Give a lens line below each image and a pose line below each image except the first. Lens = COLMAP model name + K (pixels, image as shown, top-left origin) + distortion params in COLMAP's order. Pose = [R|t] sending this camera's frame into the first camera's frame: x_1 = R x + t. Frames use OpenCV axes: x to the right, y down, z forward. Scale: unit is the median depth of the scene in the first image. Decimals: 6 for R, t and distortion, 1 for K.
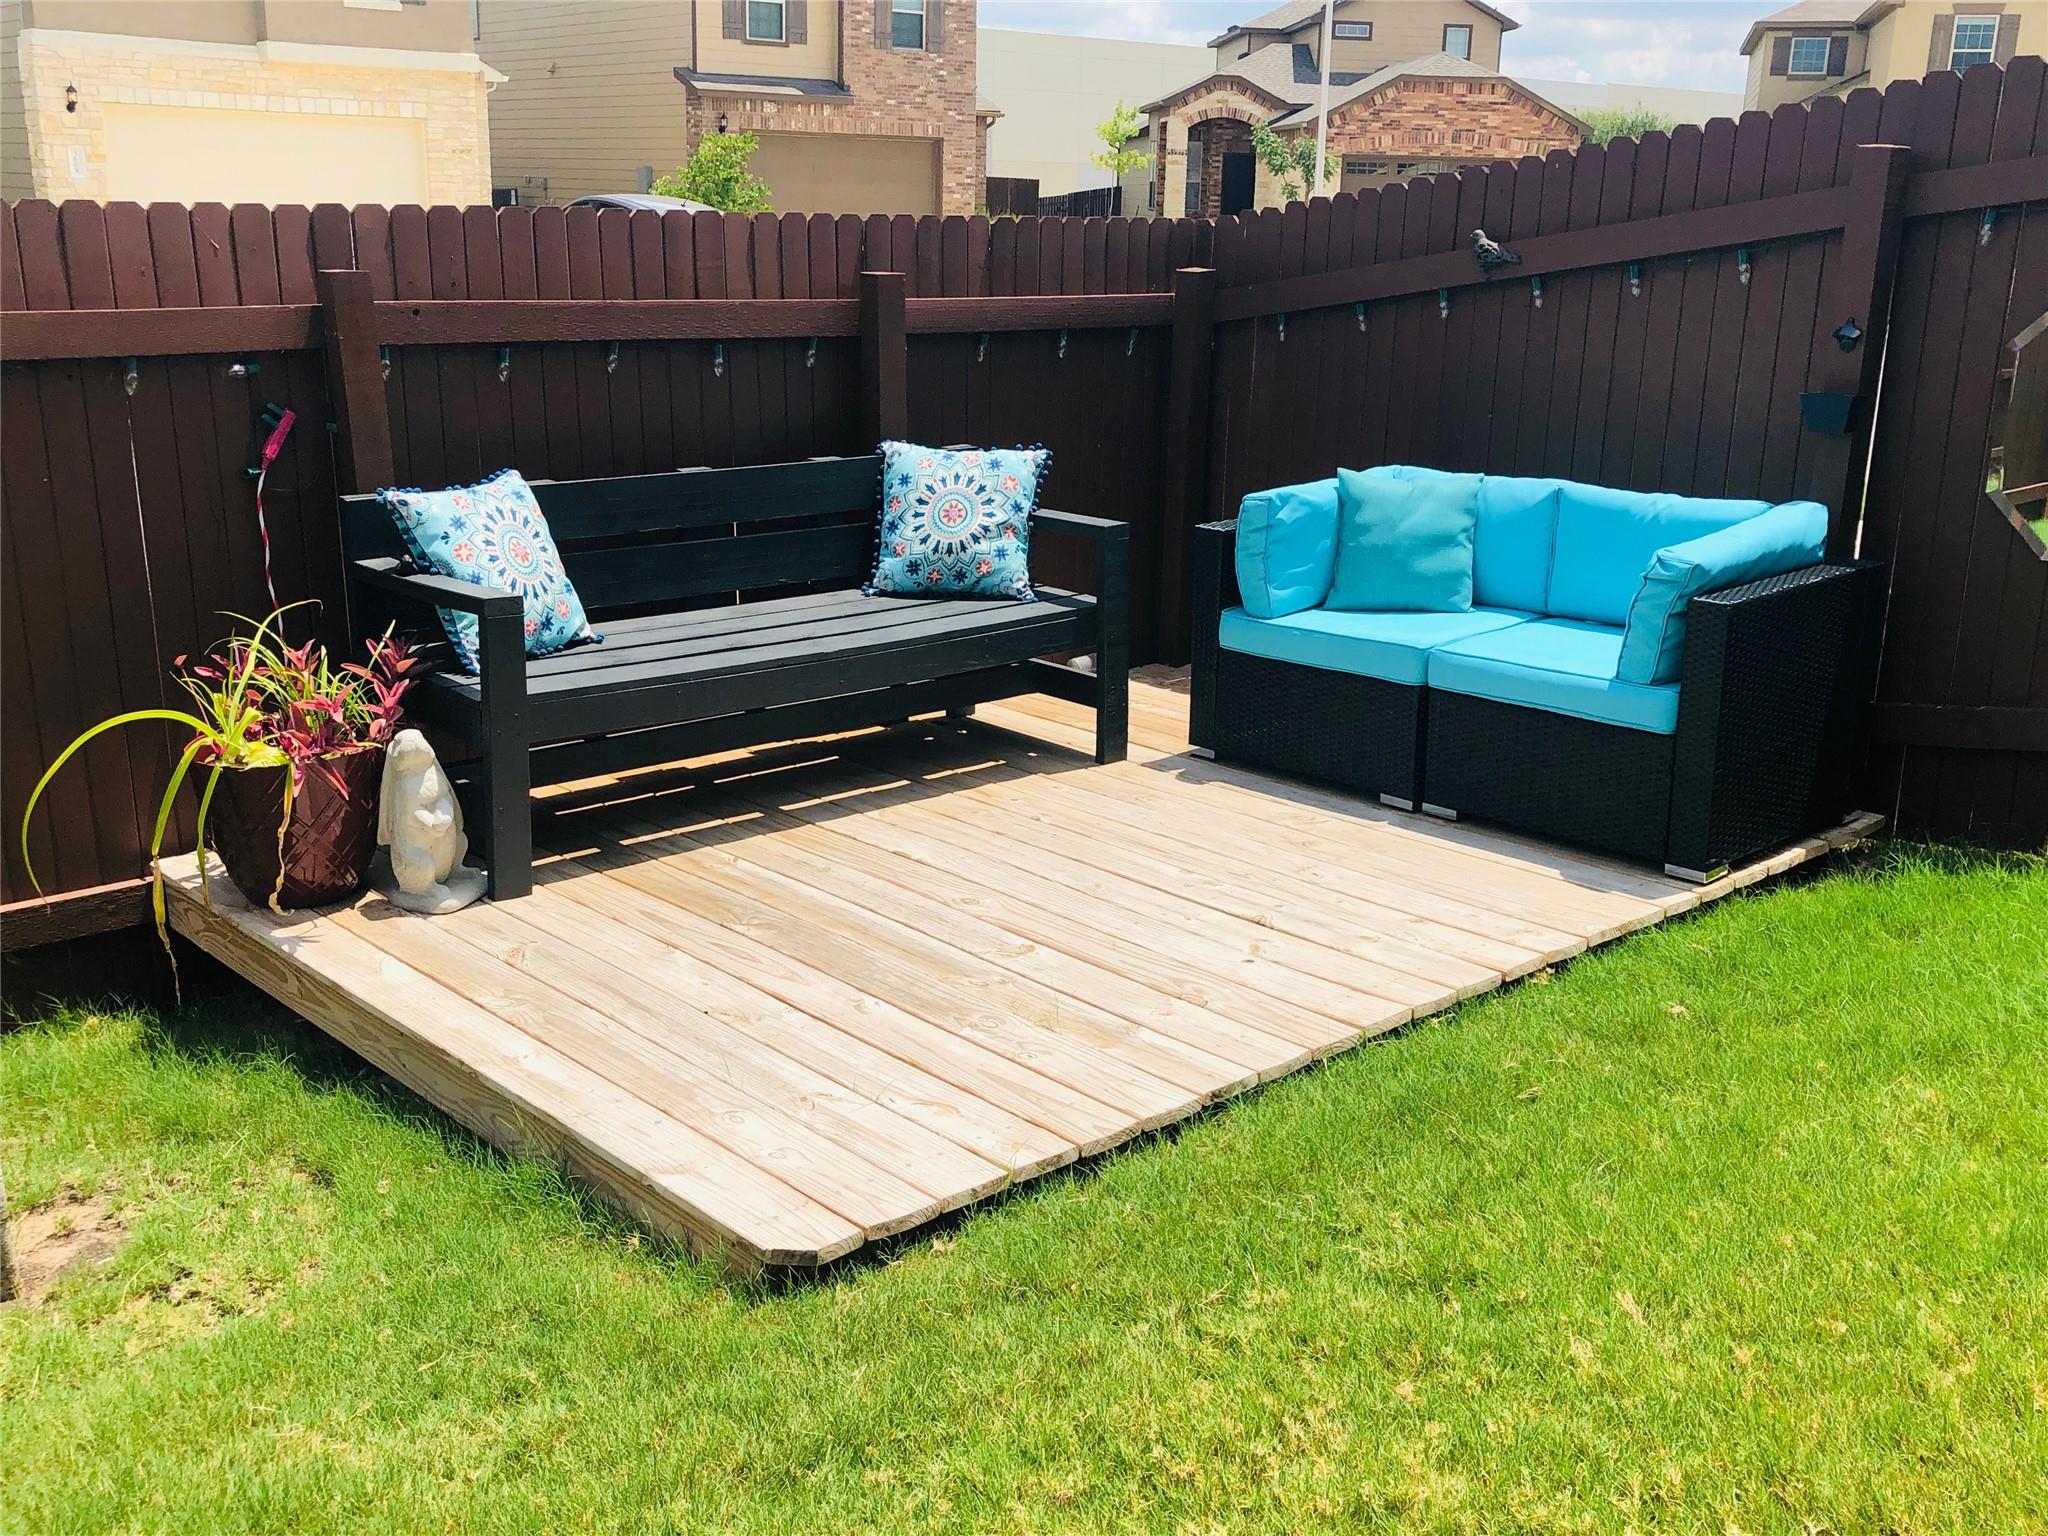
lens RADIAL K [[2025.0, 0, 1028.2], [0, 2025.0, 764.3], [0, 0, 1]] dist [0.016773, 0.000000]
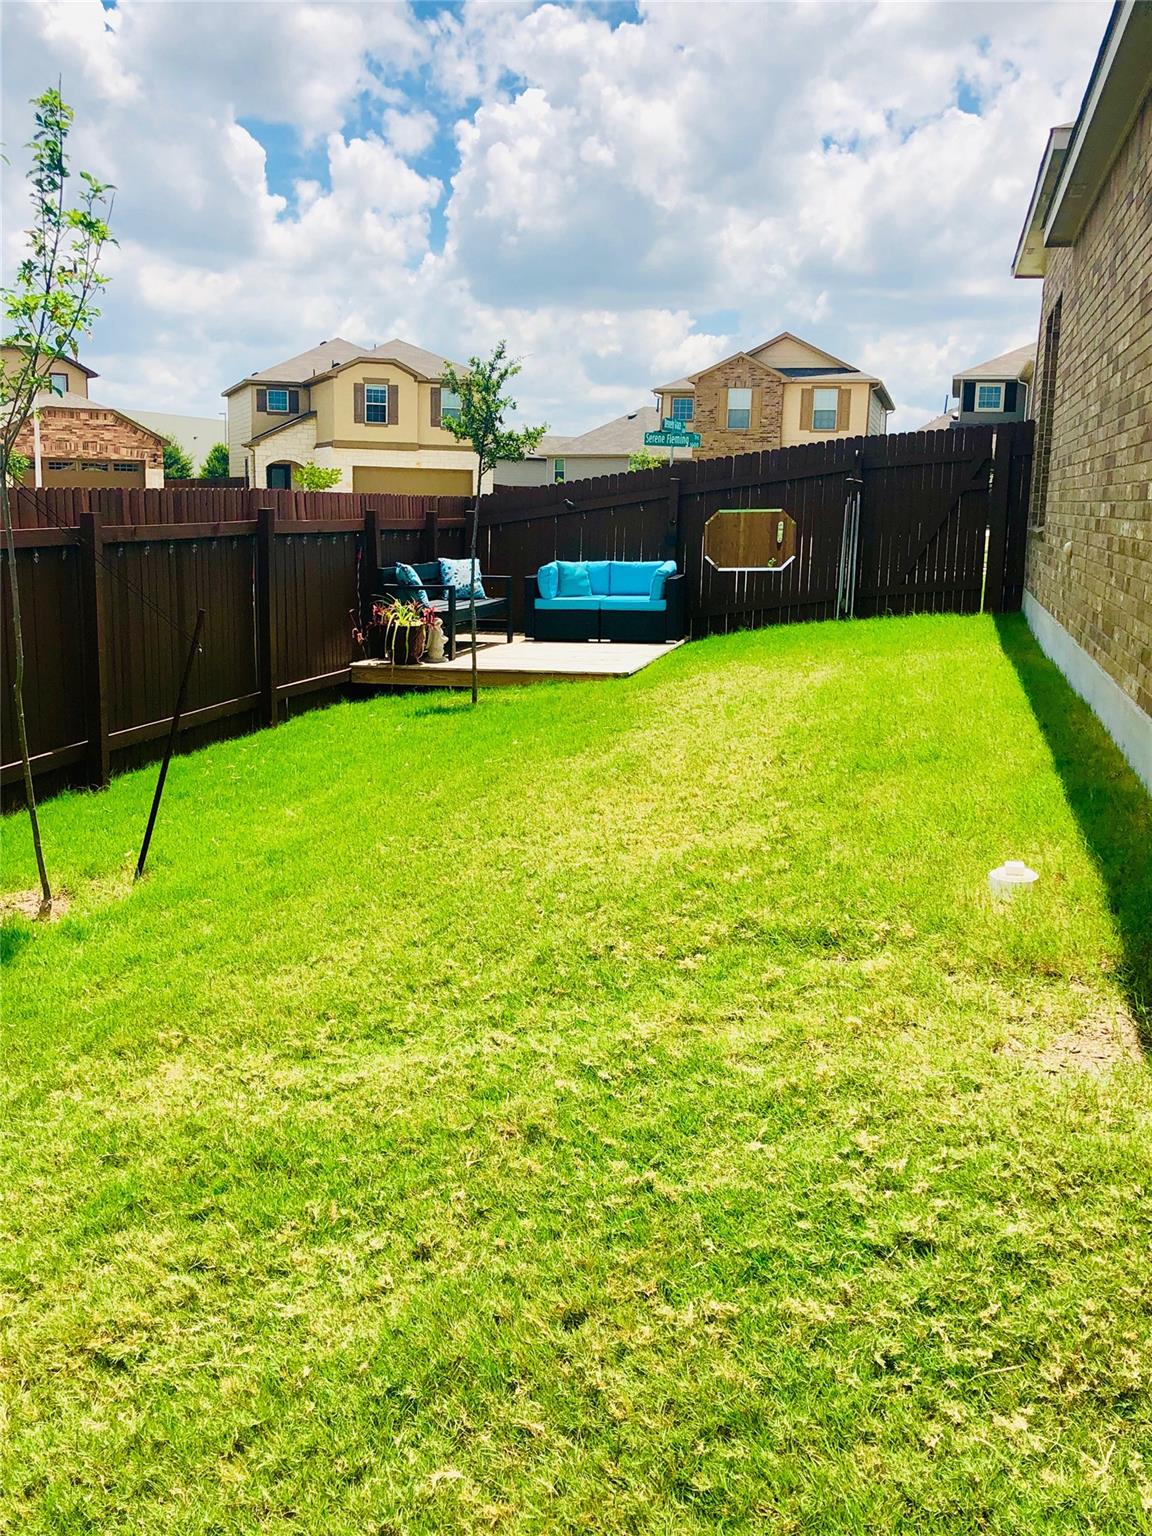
lens RADIAL K [[1518.7, 0, 573.8], [0, 1518.7, 771.0], [0, 0, 1]] dist [0.016773, 0.000000]
pose [[0.824062, -0.107221, 0.556260, -0.159203], [0.153750, 0.987400, -0.037445, 0.039133], [-0.545236, 0.116382, 0.830164, -0.147153]]
